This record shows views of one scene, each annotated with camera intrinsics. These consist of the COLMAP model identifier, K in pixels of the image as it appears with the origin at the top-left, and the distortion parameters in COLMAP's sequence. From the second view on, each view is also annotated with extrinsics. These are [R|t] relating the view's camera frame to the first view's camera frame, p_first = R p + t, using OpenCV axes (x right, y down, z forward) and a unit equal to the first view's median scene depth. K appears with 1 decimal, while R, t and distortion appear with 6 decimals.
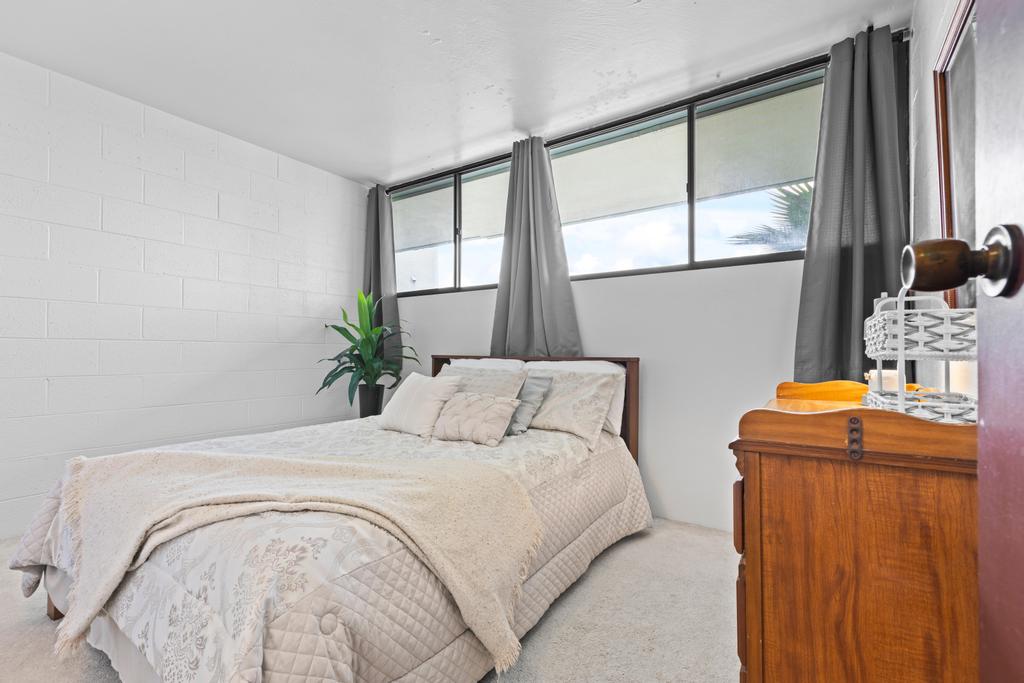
lens RADIAL K [[457.4, 0, 510.3], [0, 457.4, 343.6], [0, 0, 1]] dist [0.001578, 0.000132]
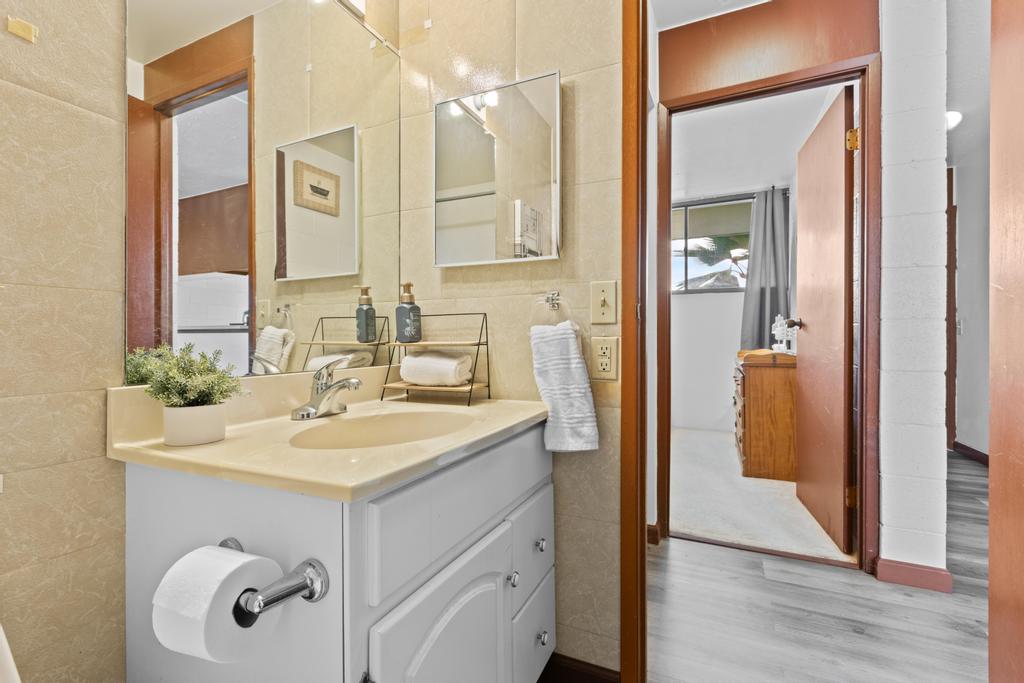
lens RADIAL K [[457.4, 0, 514.0], [0, 457.4, 338.9], [0, 0, 1]] dist [0.001578, 0.000132]
pose [[0.985394, -0.010589, 0.169963, -1.110648], [0.006967, 0.999736, 0.021895, -0.039431], [-0.170150, -0.020391, 0.985207, -1.304301]]
